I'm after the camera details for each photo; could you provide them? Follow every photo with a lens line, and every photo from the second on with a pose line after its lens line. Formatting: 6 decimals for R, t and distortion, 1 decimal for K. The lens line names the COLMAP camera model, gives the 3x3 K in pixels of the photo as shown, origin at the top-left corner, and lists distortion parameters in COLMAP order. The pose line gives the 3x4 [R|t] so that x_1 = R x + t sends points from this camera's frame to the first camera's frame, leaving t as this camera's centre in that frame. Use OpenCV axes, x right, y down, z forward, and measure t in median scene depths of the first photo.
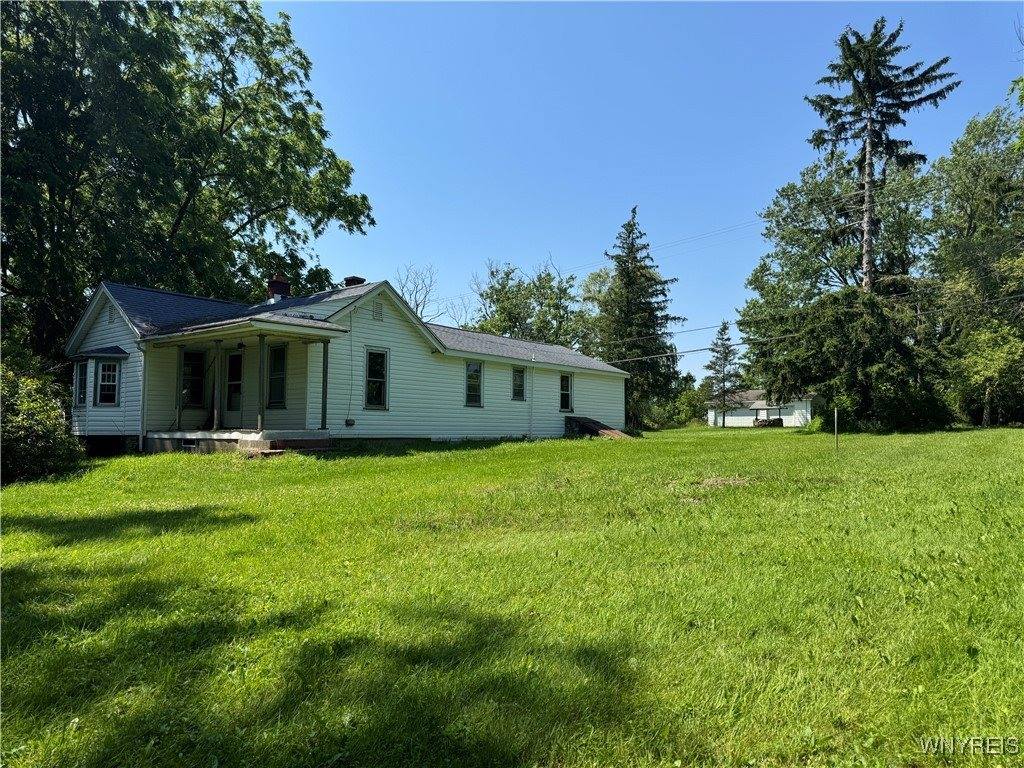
lens RADIAL K [[727.7, 0, 512.6], [0, 727.7, 383.7], [0, 0, 1]] dist [0.033982, -0.023488]
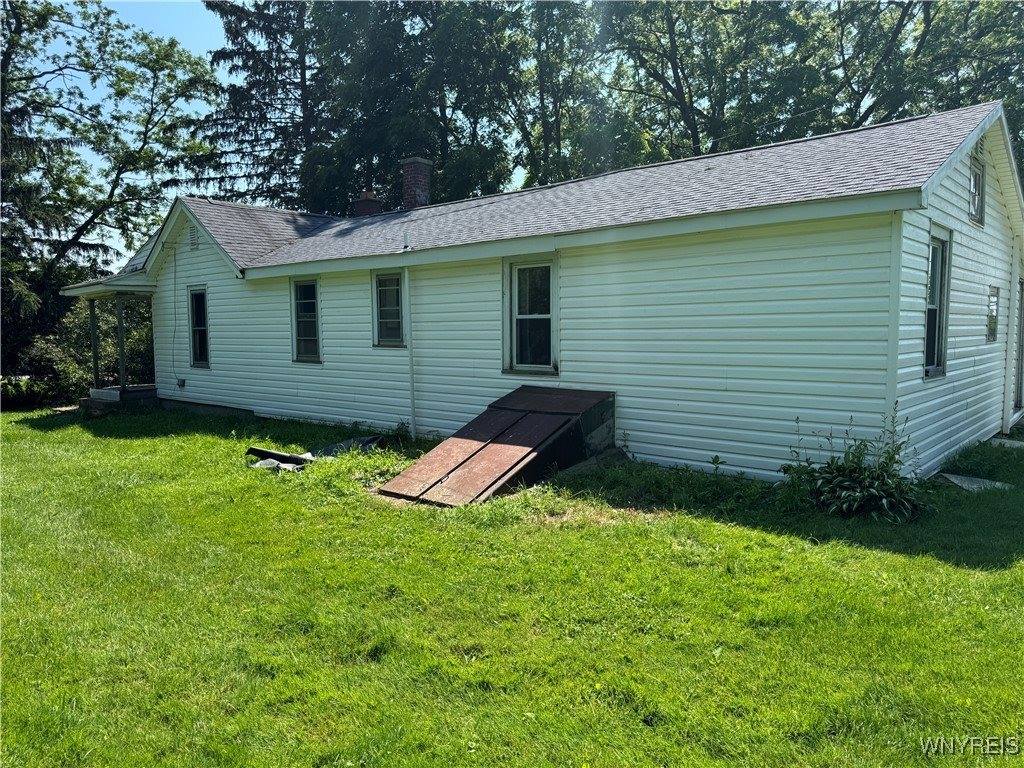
lens RADIAL K [[727.7, 0, 512.6], [0, 727.7, 385.0], [0, 0, 1]] dist [0.033982, -0.023488]
pose [[-0.046613, 0.075541, -0.996053, 0.459799], [0.079509, 0.994253, 0.071683, 0.020106], [0.995744, -0.075854, -0.052352, 1.101306]]
